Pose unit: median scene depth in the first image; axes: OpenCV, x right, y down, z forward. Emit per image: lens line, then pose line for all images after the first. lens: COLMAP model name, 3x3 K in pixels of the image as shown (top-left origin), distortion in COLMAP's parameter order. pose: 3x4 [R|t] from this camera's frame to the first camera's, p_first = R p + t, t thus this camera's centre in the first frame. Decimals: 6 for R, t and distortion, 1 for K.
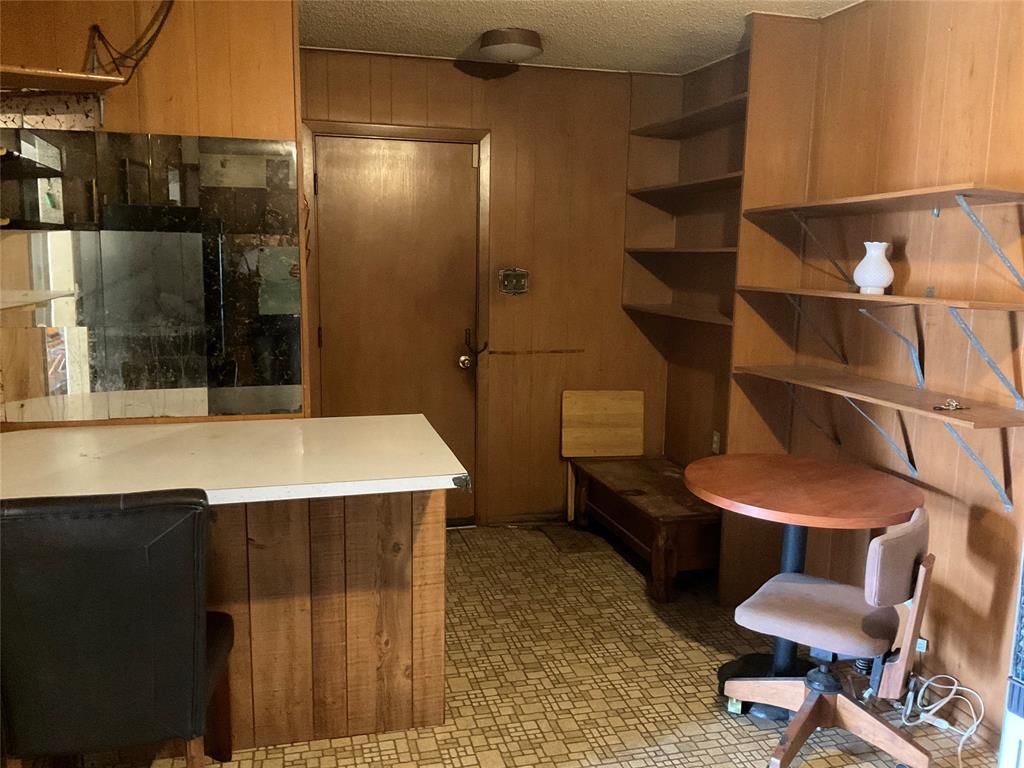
lens RADIAL K [[851.6, 0, 512.0], [0, 851.6, 384.0], [0, 0, 1]] dist [0.125705, -0.248223]
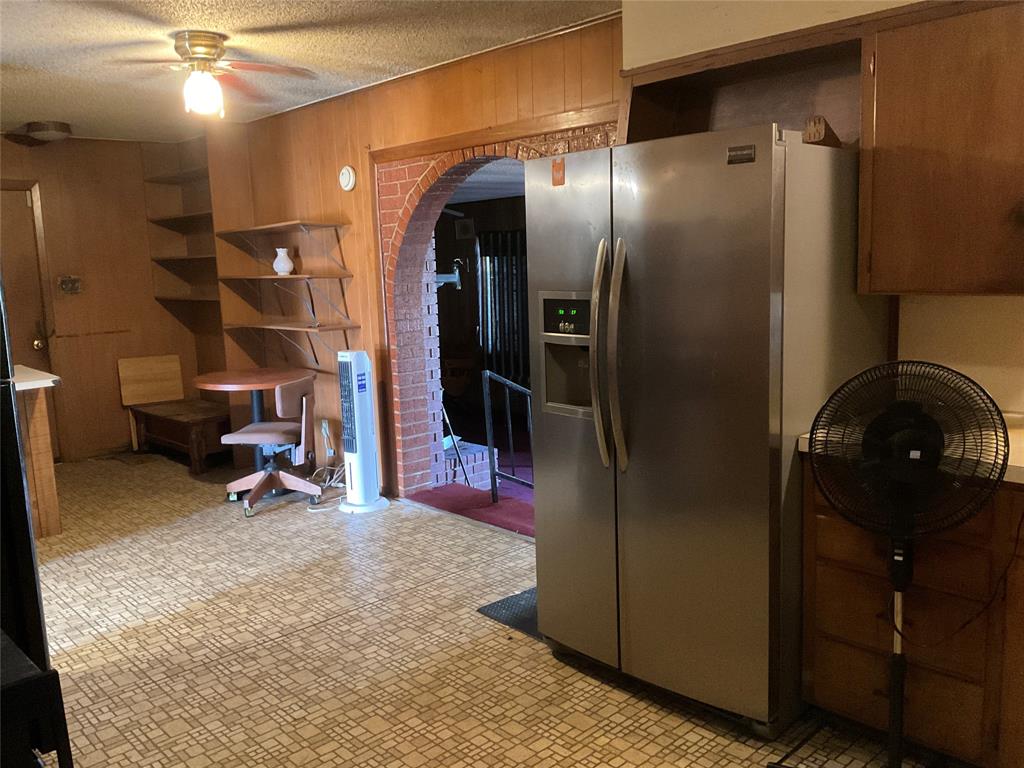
lens RADIAL K [[854.9, 0, 512.0], [0, 854.9, 384.0], [0, 0, 1]] dist [0.051386, -0.114079]
pose [[0.882729, -0.116642, 0.455176, -0.023523], [0.121260, 0.992436, 0.019159, 0.133502], [-0.453967, 0.038283, 0.890196, -0.763058]]
